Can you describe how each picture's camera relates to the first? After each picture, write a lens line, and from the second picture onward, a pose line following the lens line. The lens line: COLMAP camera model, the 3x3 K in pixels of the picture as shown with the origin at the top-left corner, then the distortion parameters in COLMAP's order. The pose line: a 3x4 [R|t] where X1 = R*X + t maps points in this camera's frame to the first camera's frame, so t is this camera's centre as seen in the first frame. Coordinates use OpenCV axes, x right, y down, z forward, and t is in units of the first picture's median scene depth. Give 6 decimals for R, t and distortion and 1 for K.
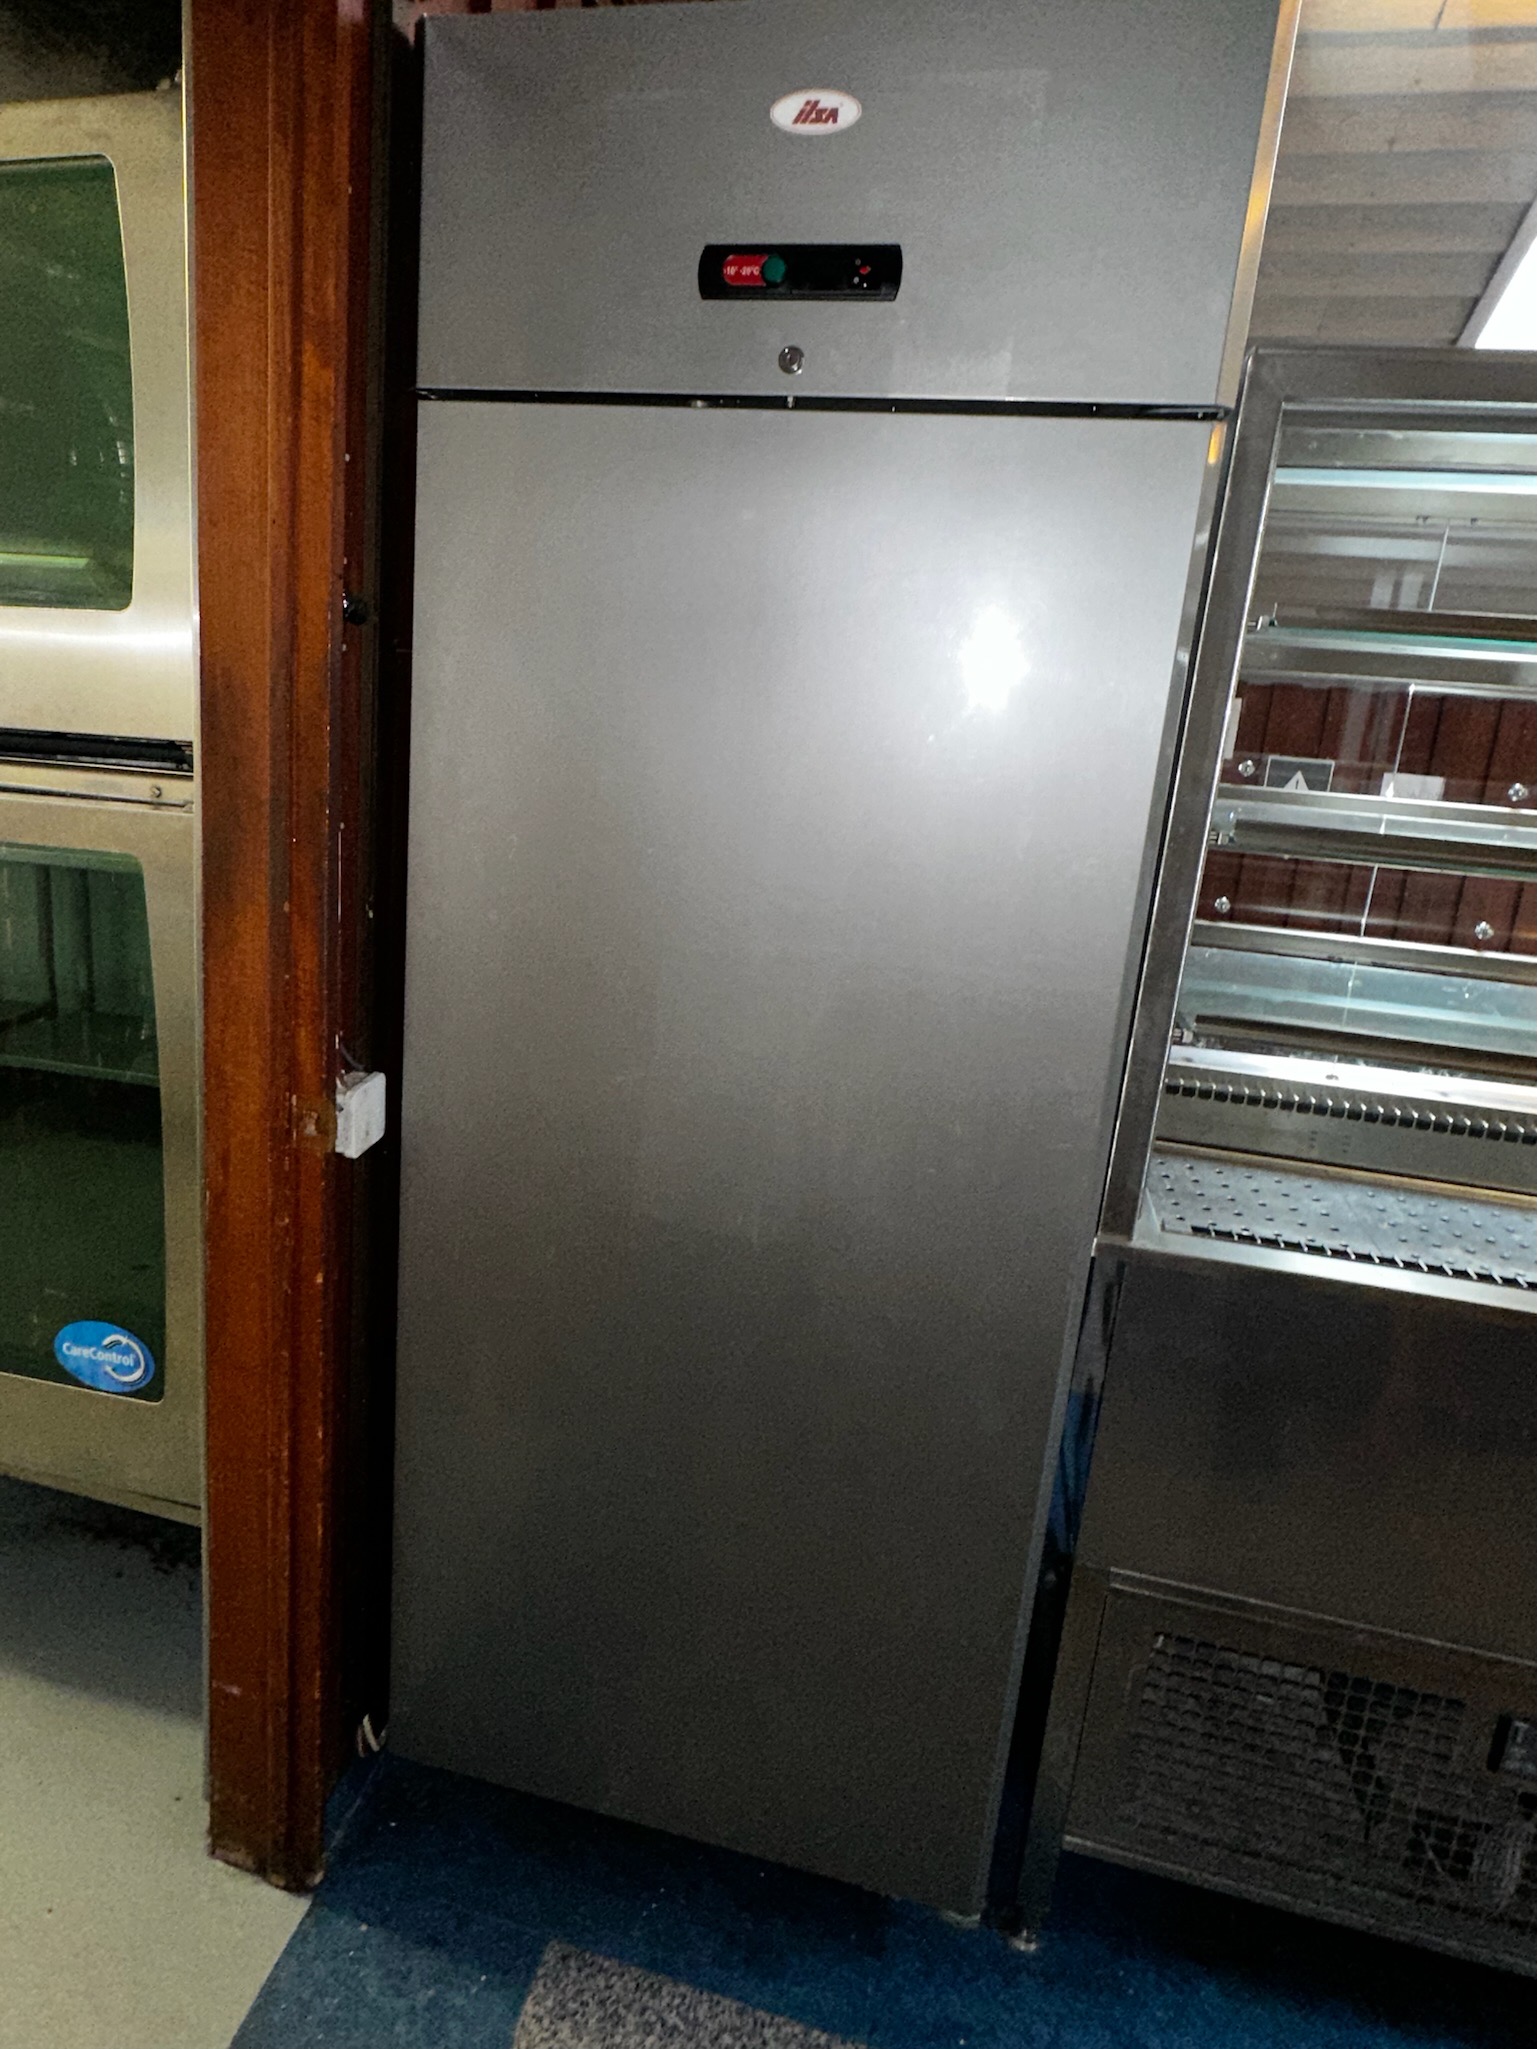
lens RADIAL K [[1254.8, 0, 682.8], [0, 1254.8, 966.0], [0, 0, 1]] dist [0.000808, 0.003789]
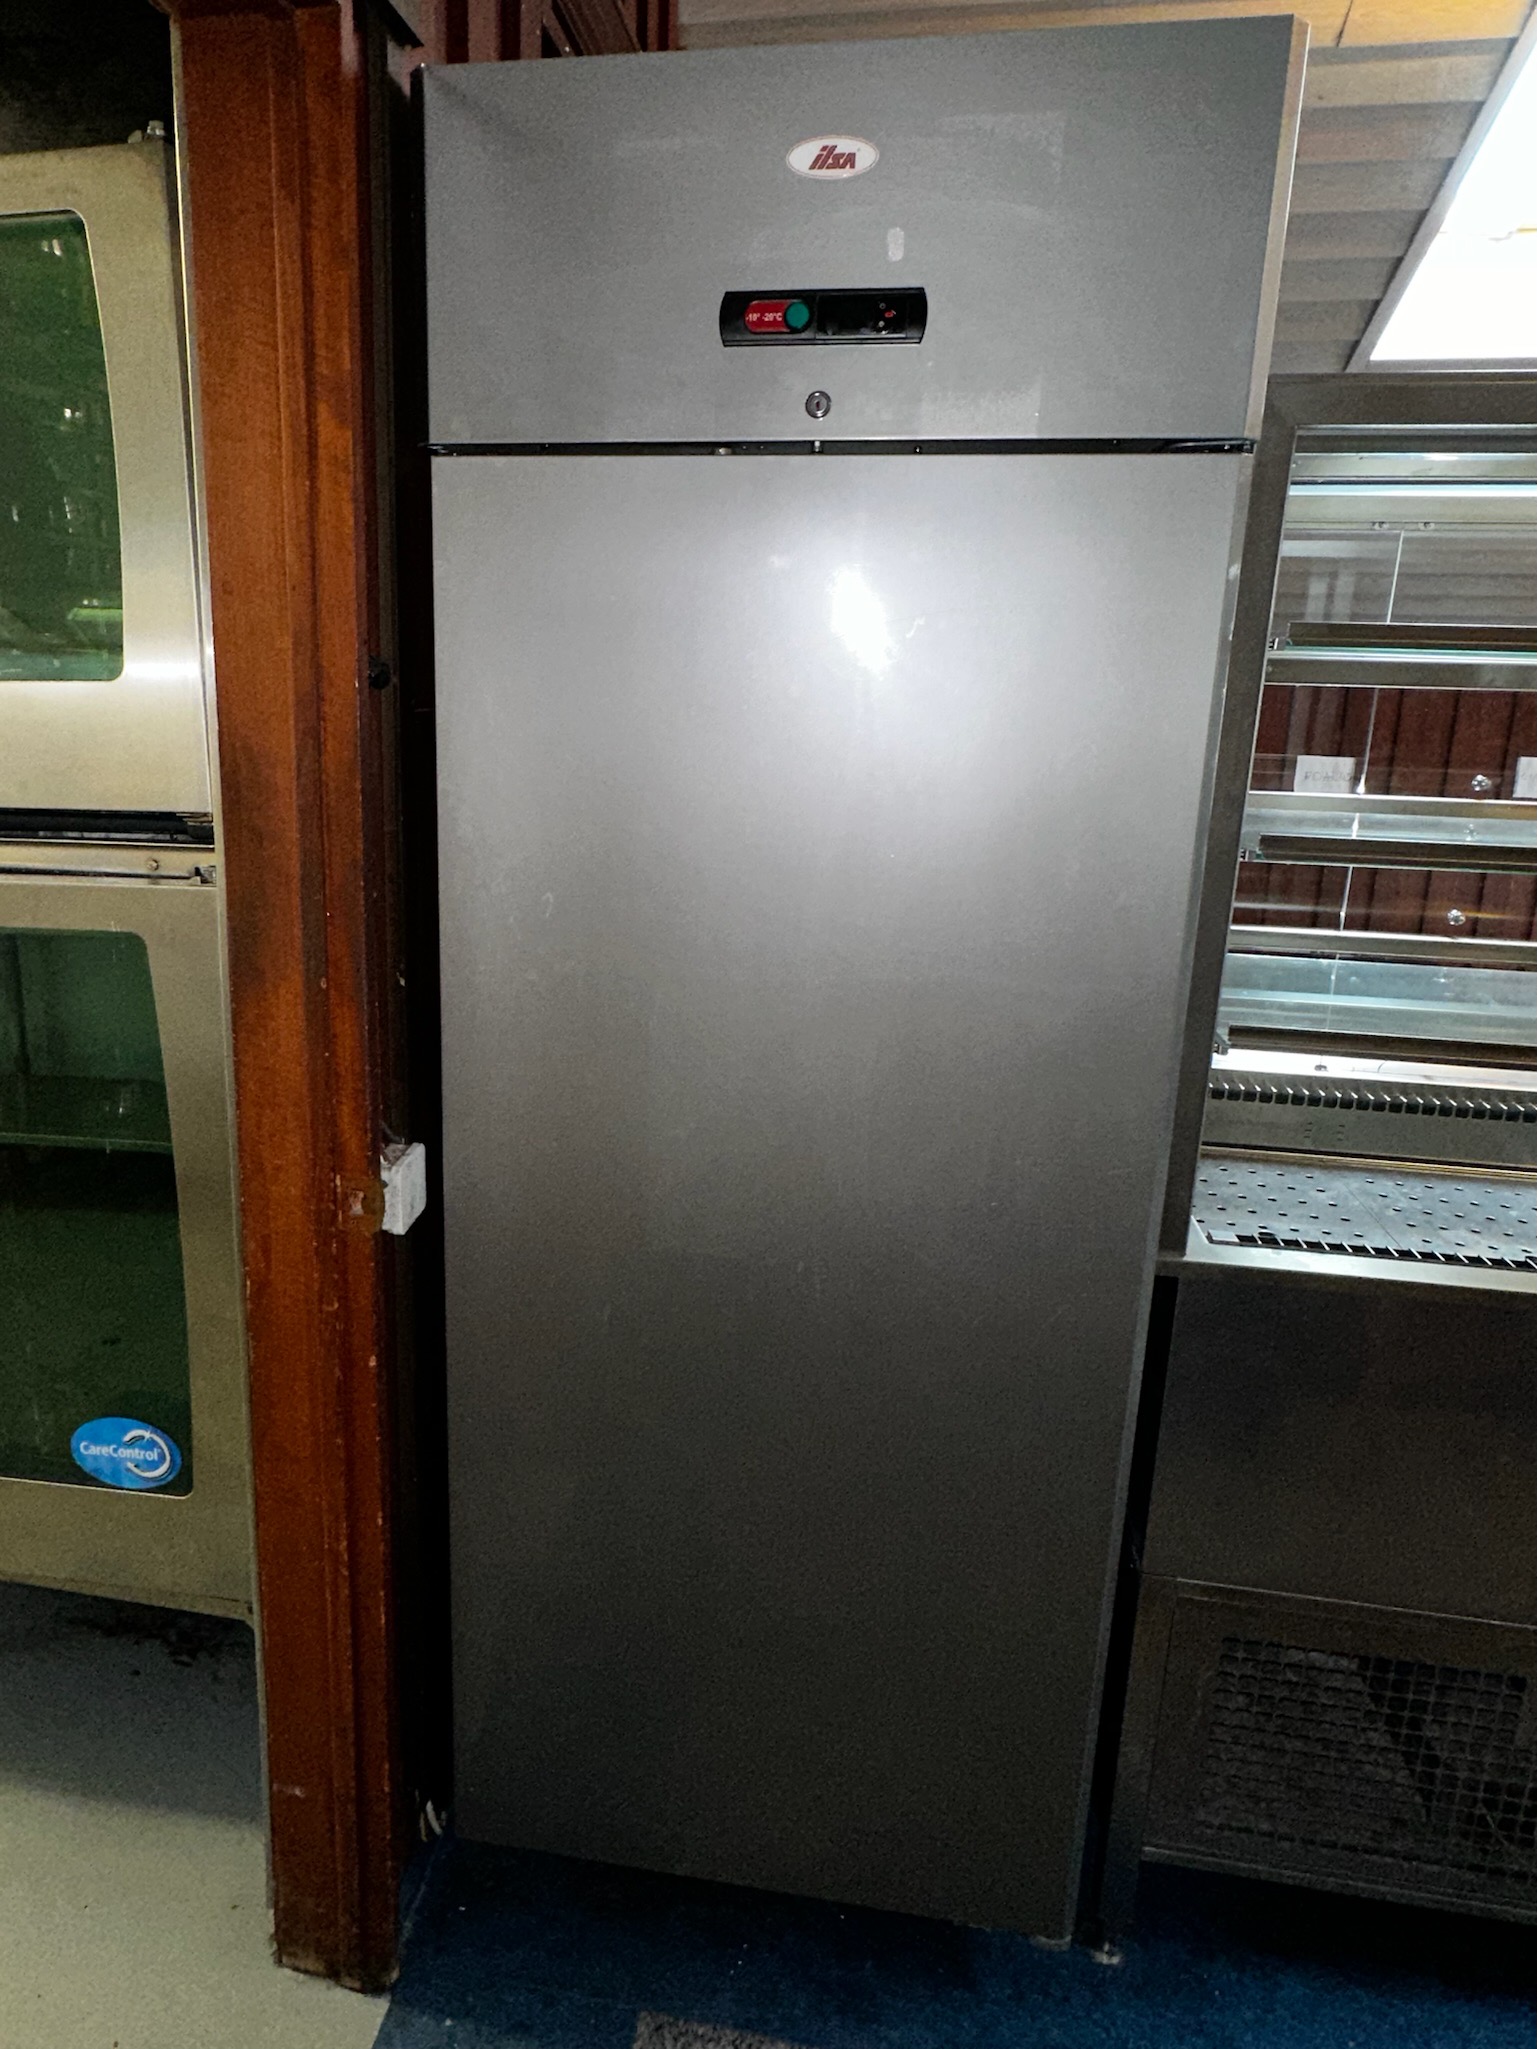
lens RADIAL K [[1254.8, 0, 682.8], [0, 1254.8, 966.0], [0, 0, 1]] dist [0.000808, 0.003789]
pose [[0.995674, -0.063700, 0.067642, -0.090963], [0.064039, 0.997943, -0.002846, -0.034464], [-0.067322, 0.007166, 0.997706, 0.015499]]
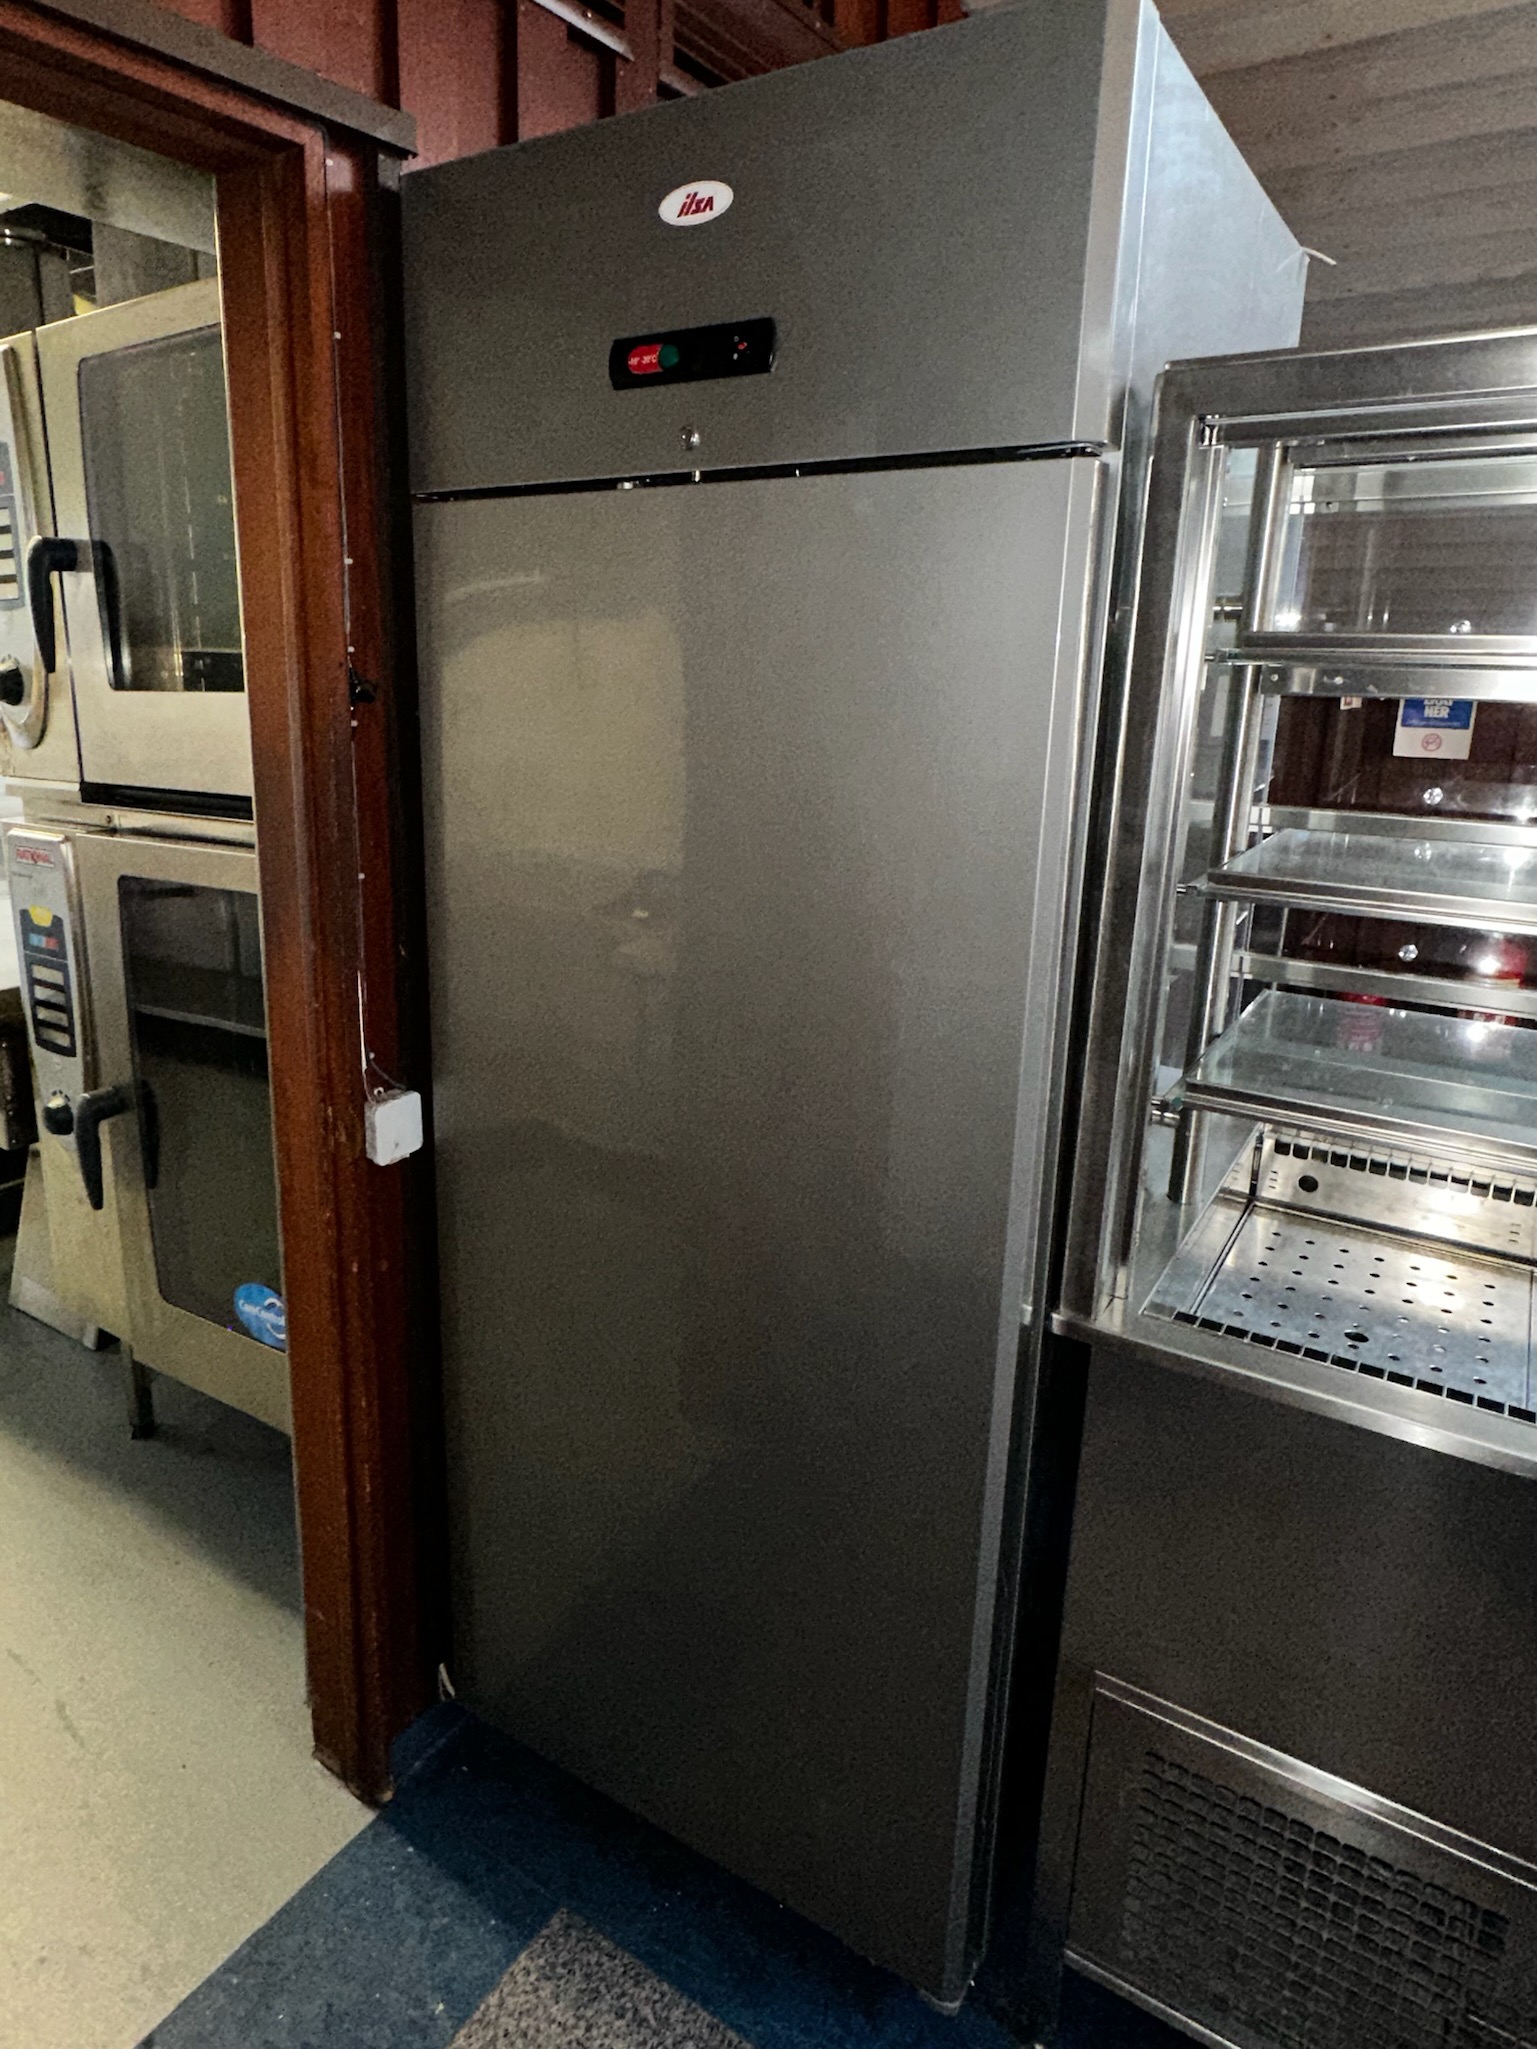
lens RADIAL K [[1244.7, 0, 705.3], [0, 1244.7, 974.1], [0, 0, 1]] dist [0.003056, 0.000582]
pose [[0.942502, 0.028832, -0.332954, 0.362342], [-0.032596, 0.999452, -0.005722, -0.022237], [0.332607, 0.016246, 0.942926, 0.022625]]
